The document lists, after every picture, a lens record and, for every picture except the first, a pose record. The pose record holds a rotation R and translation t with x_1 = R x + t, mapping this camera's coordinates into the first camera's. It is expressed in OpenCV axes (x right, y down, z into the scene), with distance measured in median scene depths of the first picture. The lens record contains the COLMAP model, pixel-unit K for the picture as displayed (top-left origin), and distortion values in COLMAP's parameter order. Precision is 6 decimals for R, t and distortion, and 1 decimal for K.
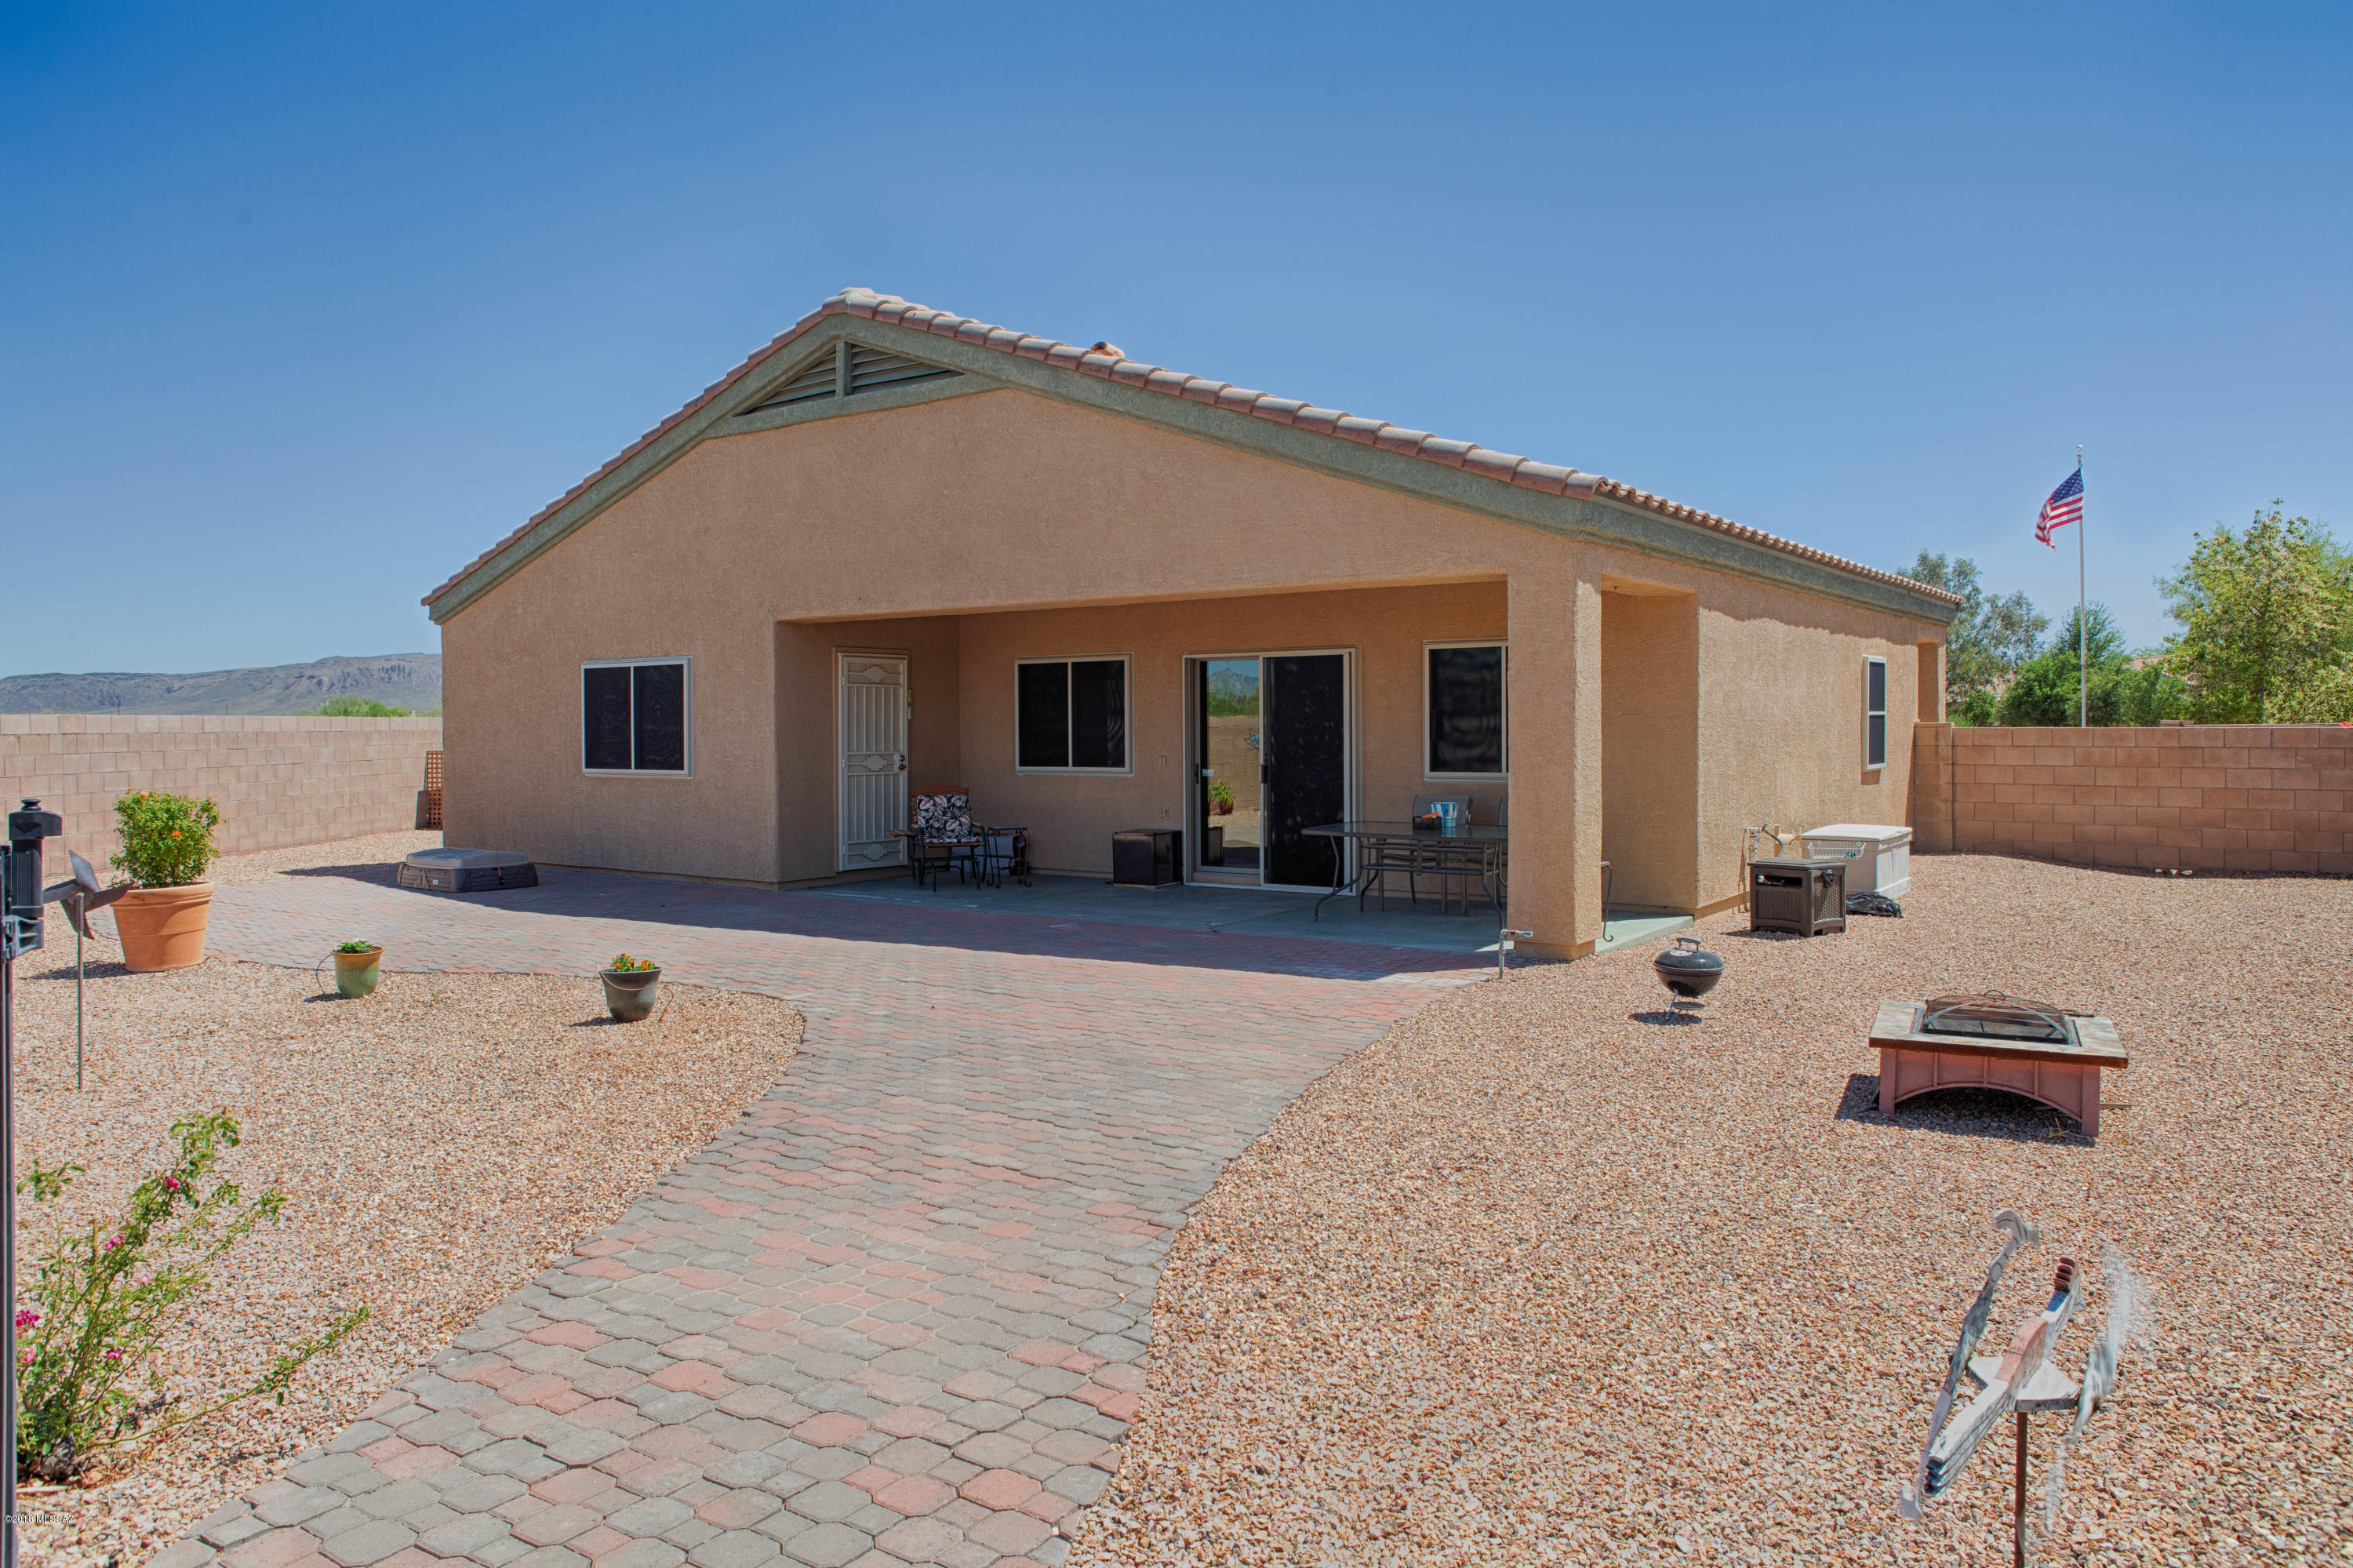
lens RADIAL K [[1626.7, 0, 1176.5], [0, 1626.7, 784.0], [0, 0, 1]] dist [-0.053503, -0.000117]
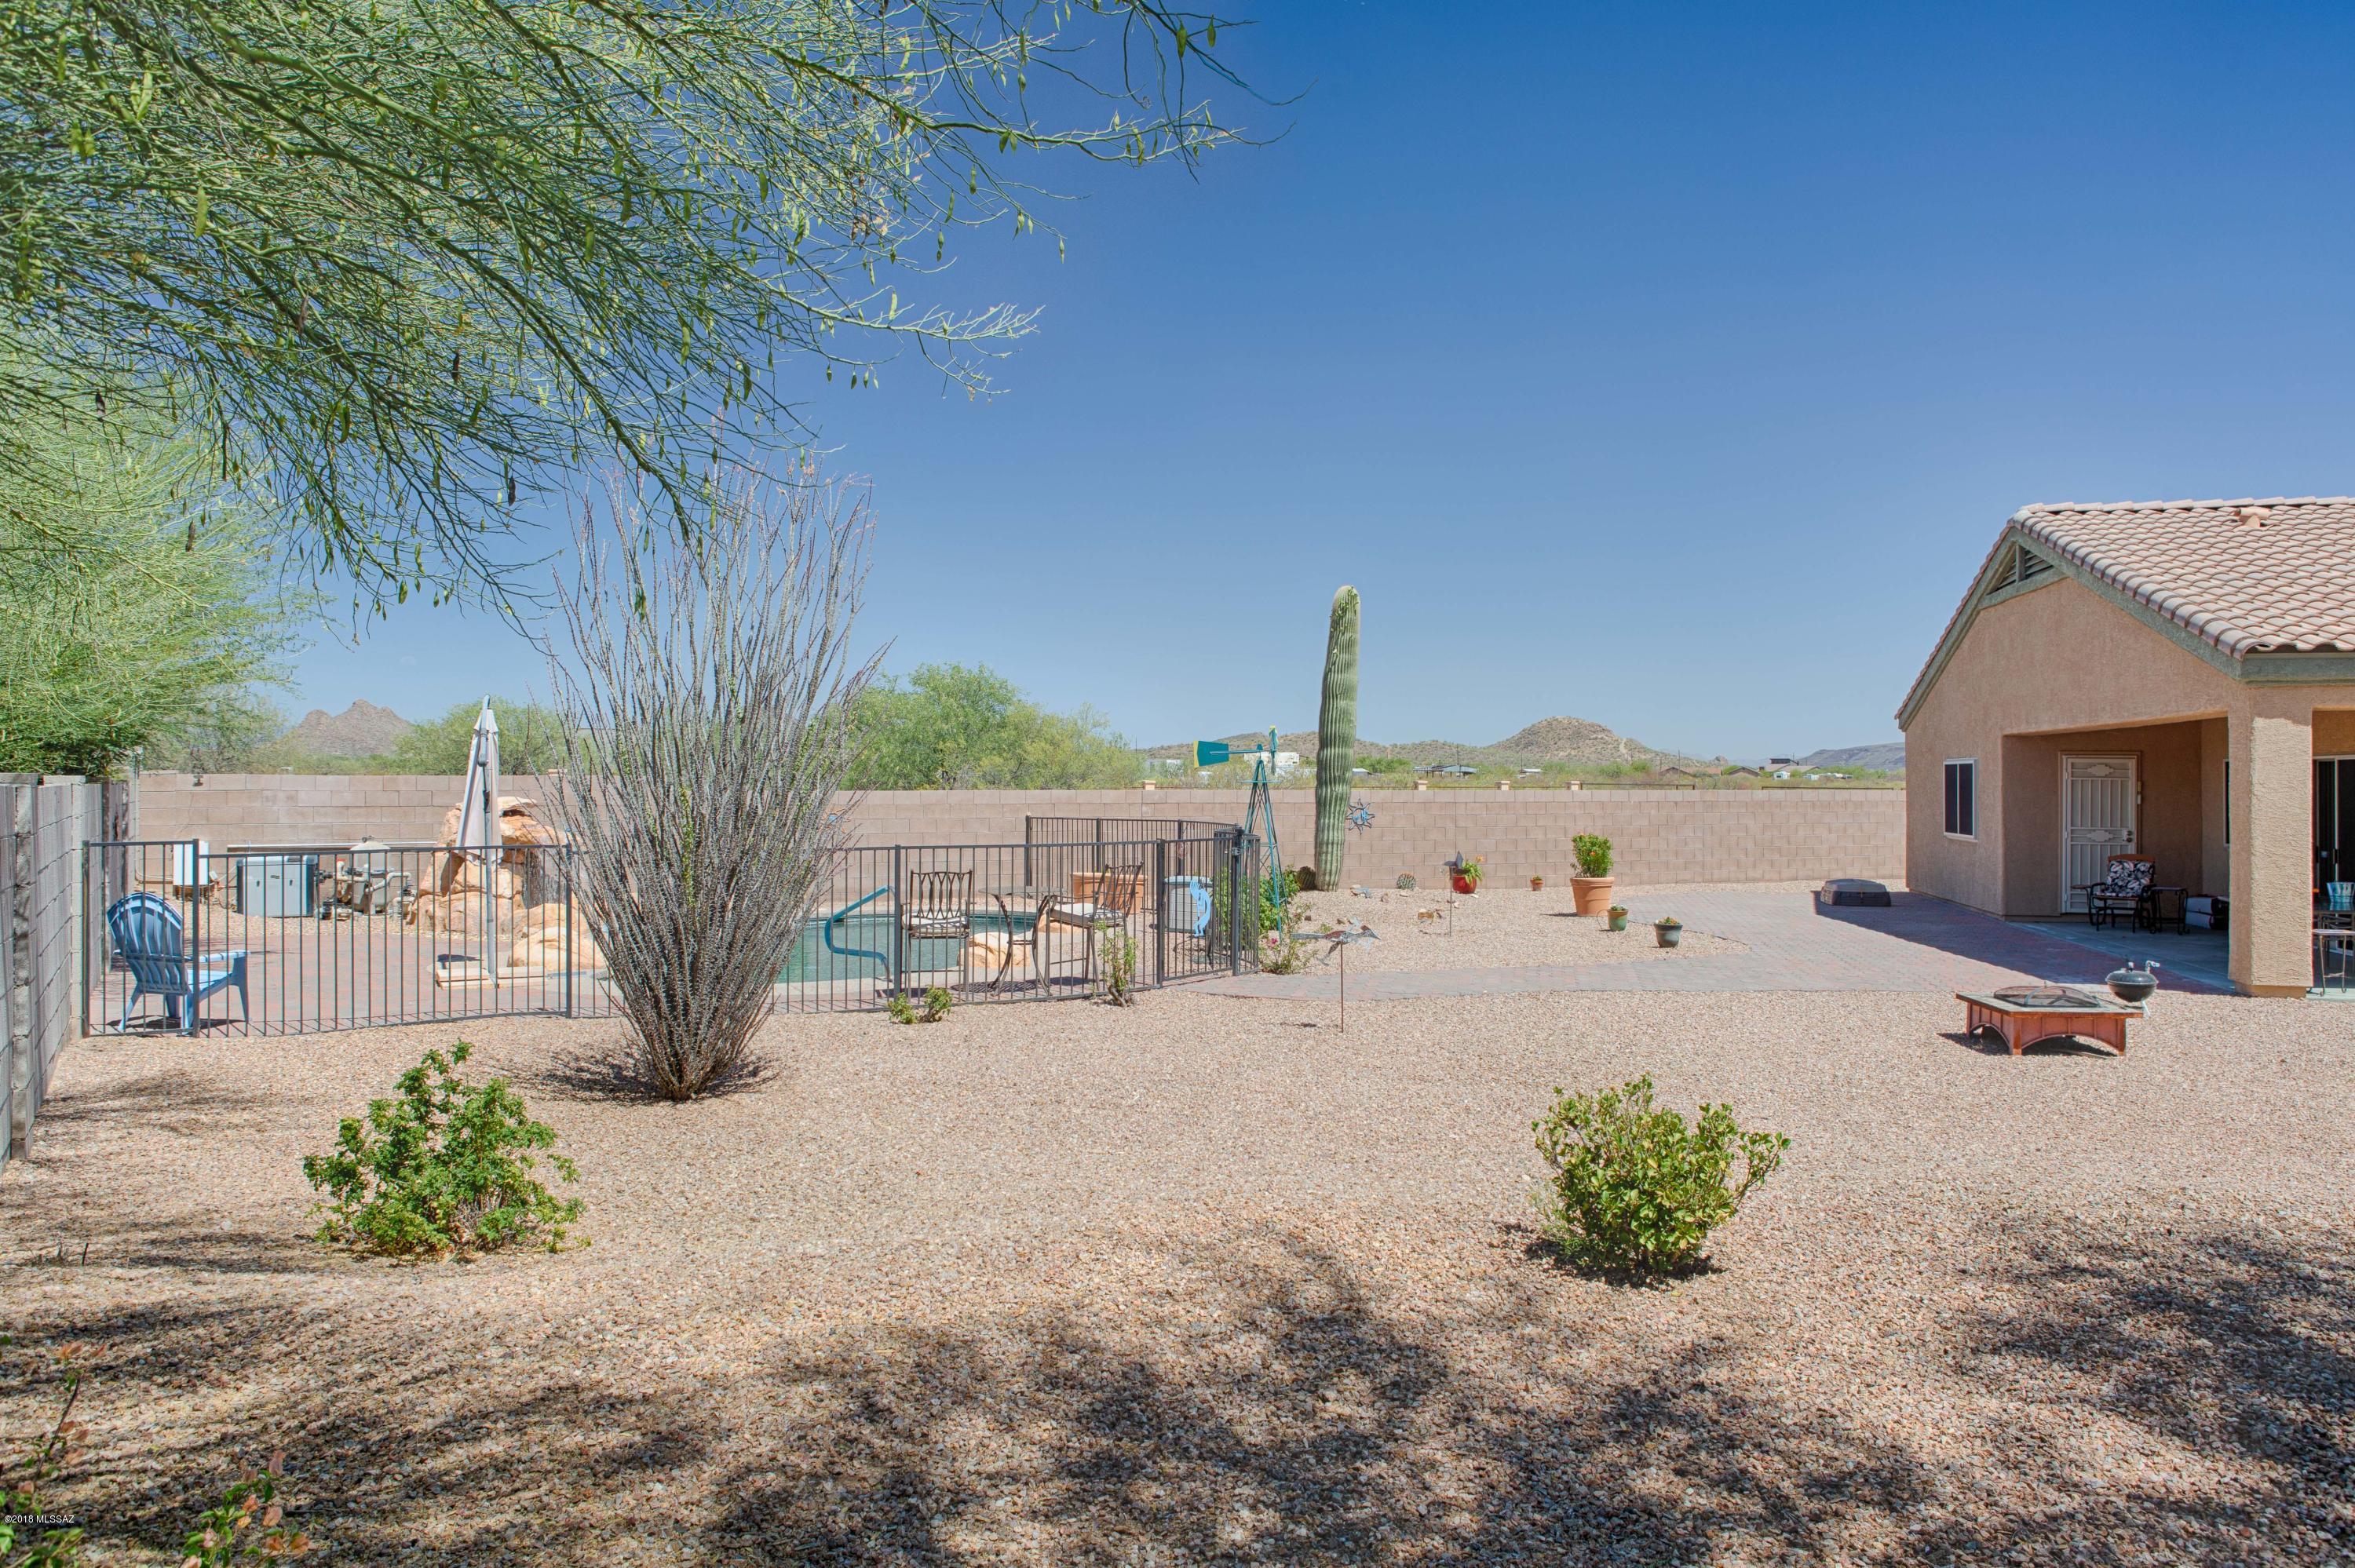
lens RADIAL K [[1667.8, 0, 1177.4], [0, 1667.8, 754.5], [0, 0, 1]] dist [-0.042755, 0.000237]
pose [[0.417082, -0.003070, -0.908864, 0.815966], [-0.044222, 0.998741, -0.023667, -0.015515], [0.907792, 0.050063, 0.416421, -0.297844]]
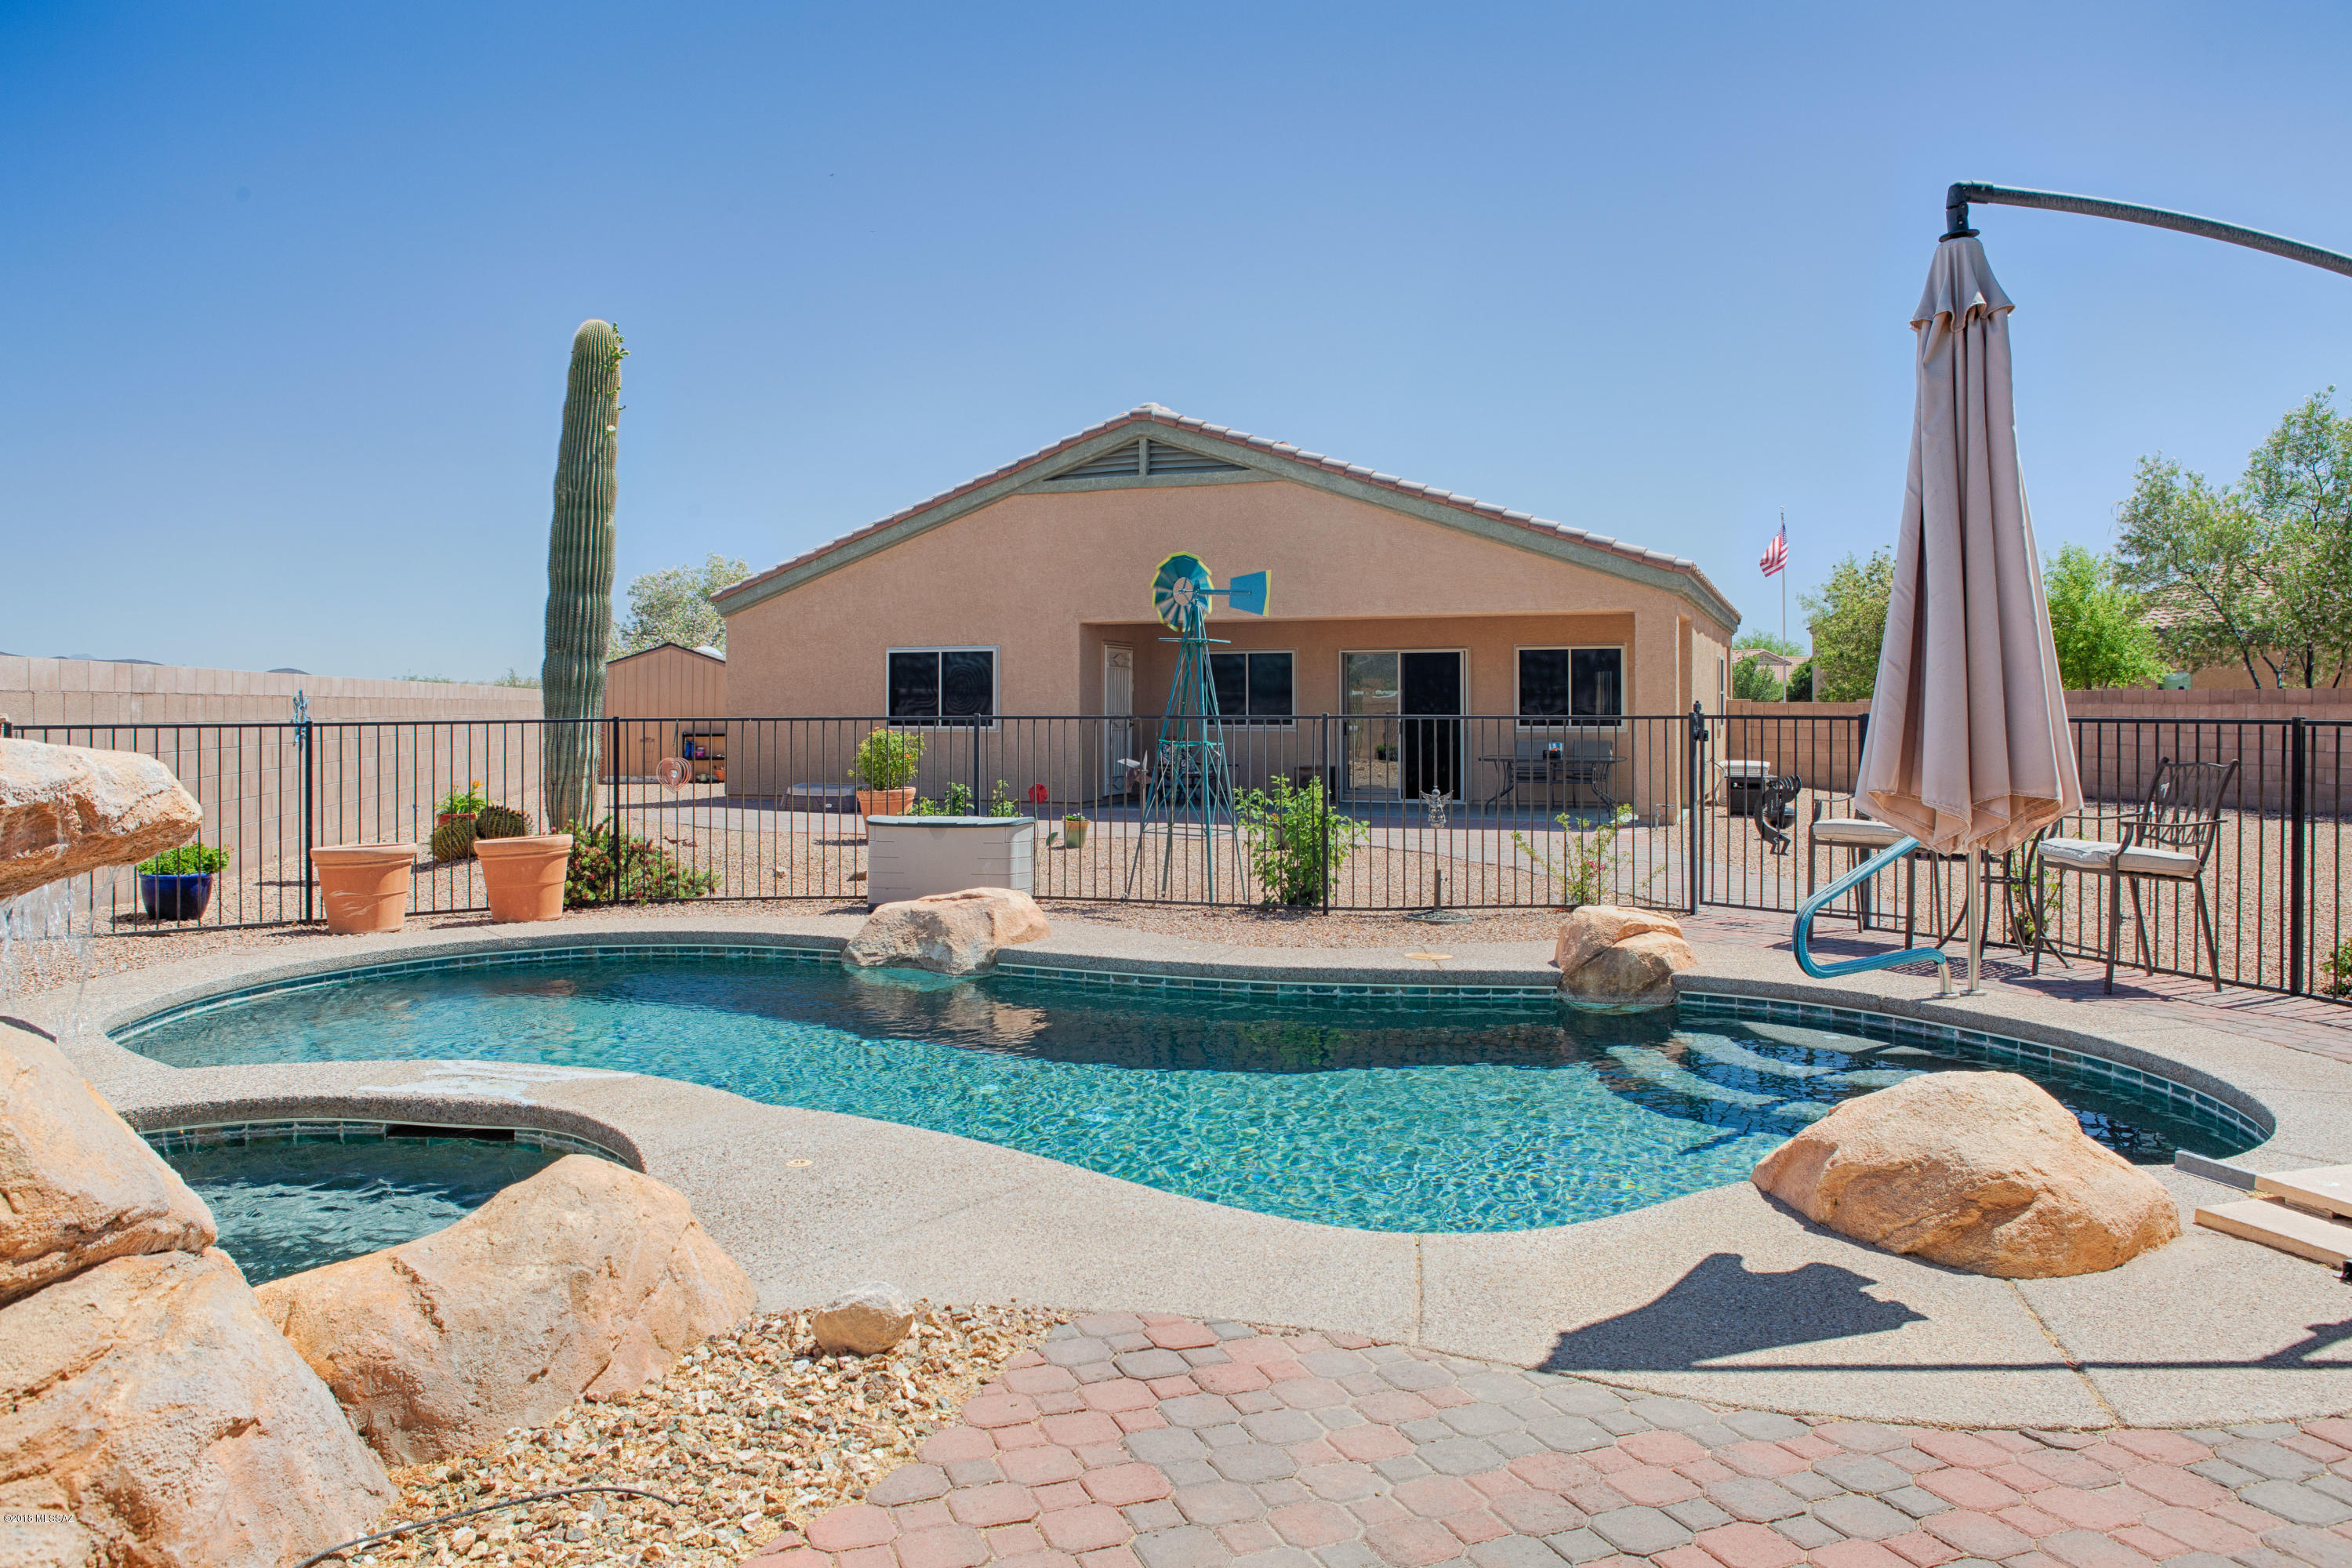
lens RADIAL K [[1665.9, 0, 1175.9], [0, 1665.9, 754.6], [0, 0, 1]] dist [-0.042755, 0.000237]
pose [[0.971565, -0.000034, 0.236771, -0.533899], [0.002591, 0.999942, -0.010489, 0.034379], [-0.236757, 0.010805, 0.971509, -0.489568]]
